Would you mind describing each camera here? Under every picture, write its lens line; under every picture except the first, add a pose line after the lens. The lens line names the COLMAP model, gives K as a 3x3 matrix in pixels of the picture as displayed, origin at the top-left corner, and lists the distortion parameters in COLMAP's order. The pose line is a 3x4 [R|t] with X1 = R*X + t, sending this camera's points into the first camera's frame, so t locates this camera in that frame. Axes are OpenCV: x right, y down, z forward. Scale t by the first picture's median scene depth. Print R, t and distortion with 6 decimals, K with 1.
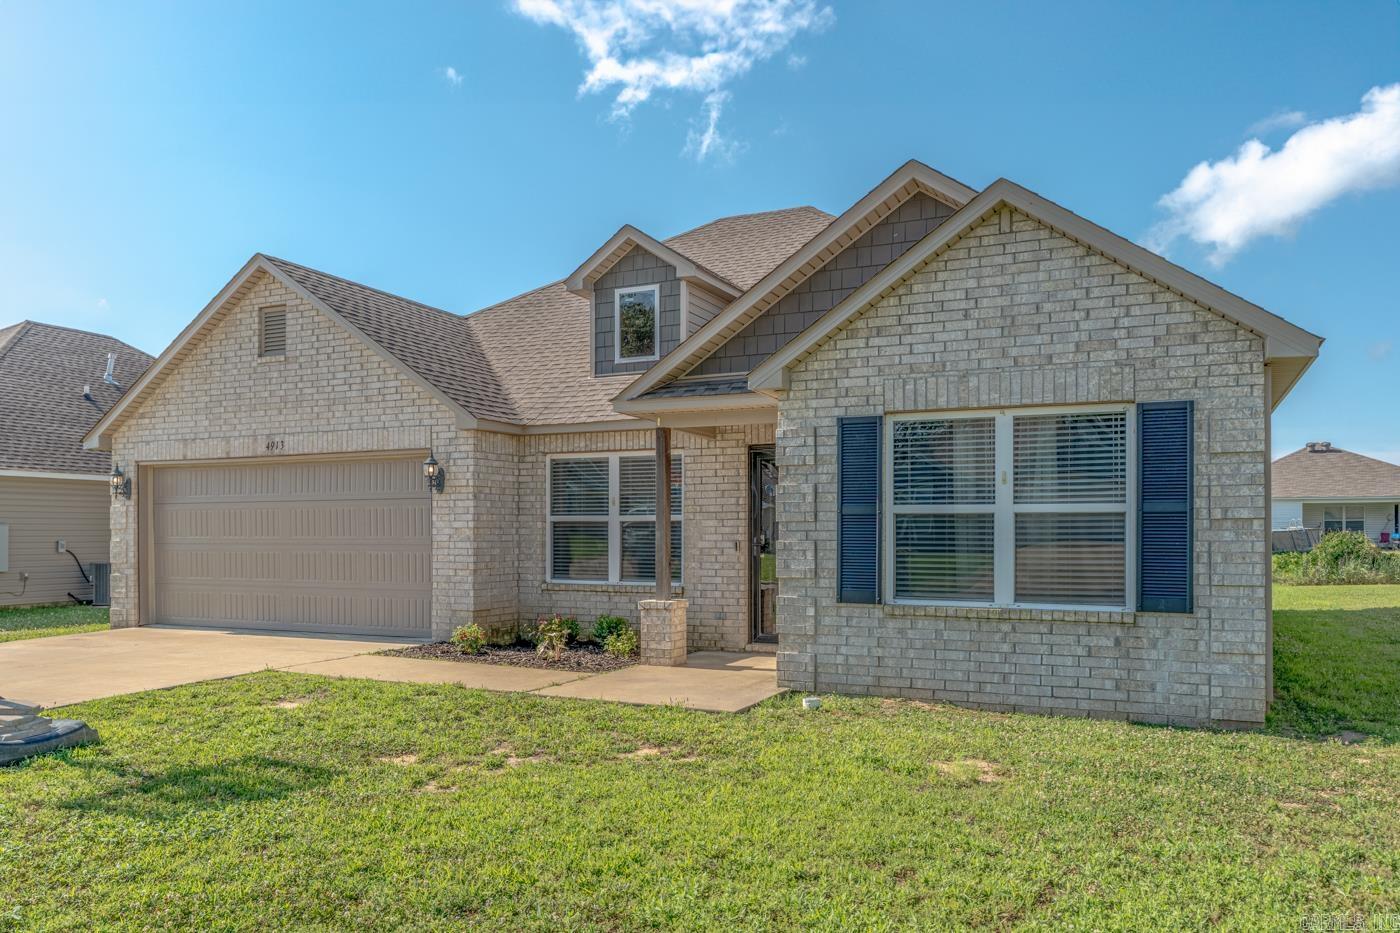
lens RADIAL K [[1028.5, 0, 688.8], [0, 1028.5, 527.5], [0, 0, 1]] dist [0.005063, -0.005601]
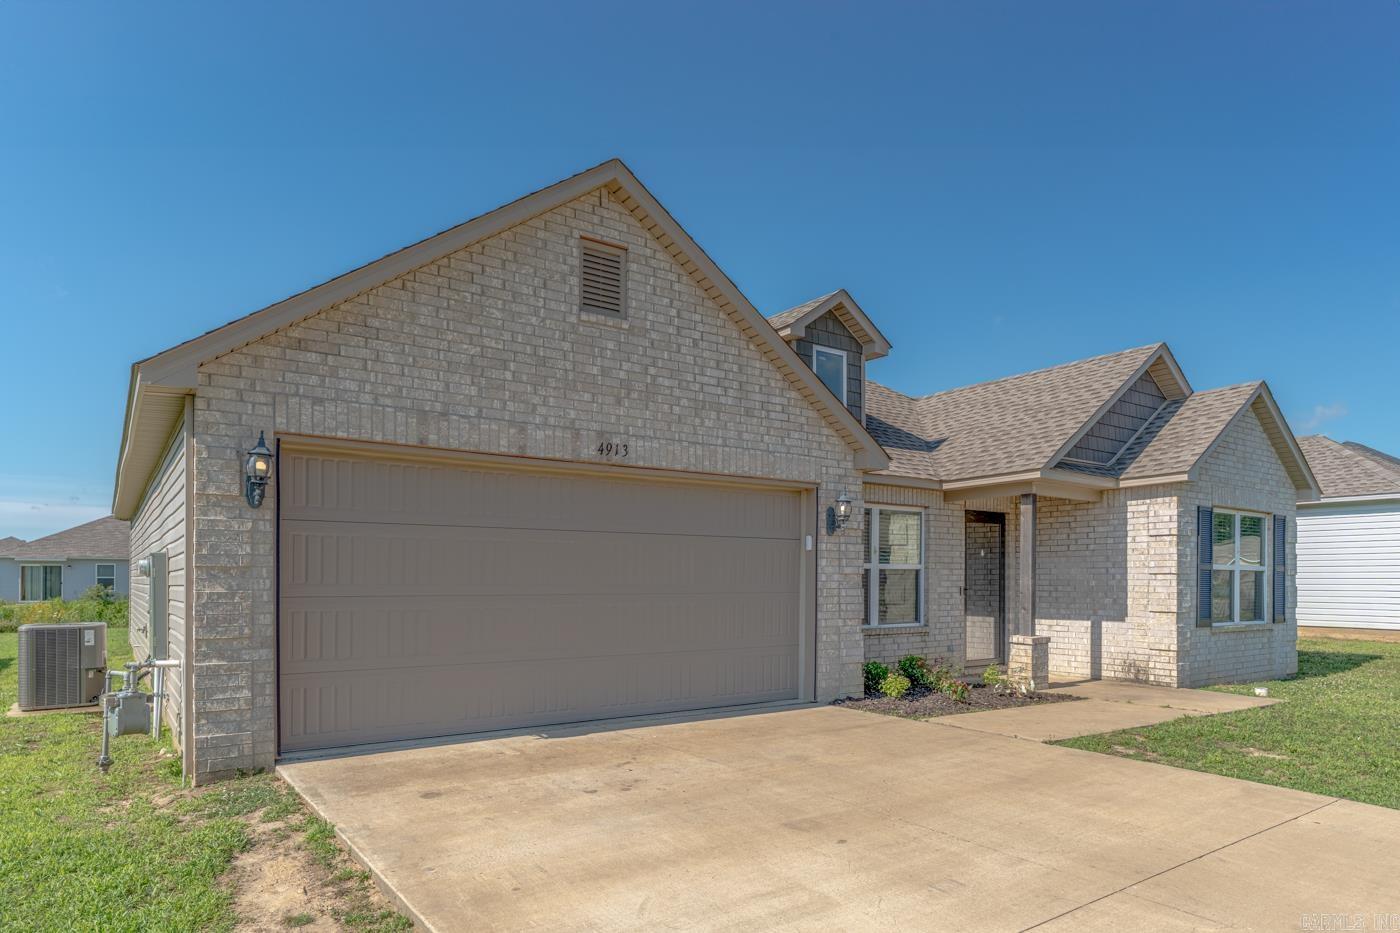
lens RADIAL K [[830.4, 0, 698.3], [0, 830.4, 577.9], [0, 0, 1]] dist [-0.003721, -0.000863]
pose [[0.498566, 0.003728, 0.866844, -0.938867], [-0.010602, 0.999942, 0.001797, 0.003933], [-0.866787, -0.010086, 0.498577, 0.748368]]
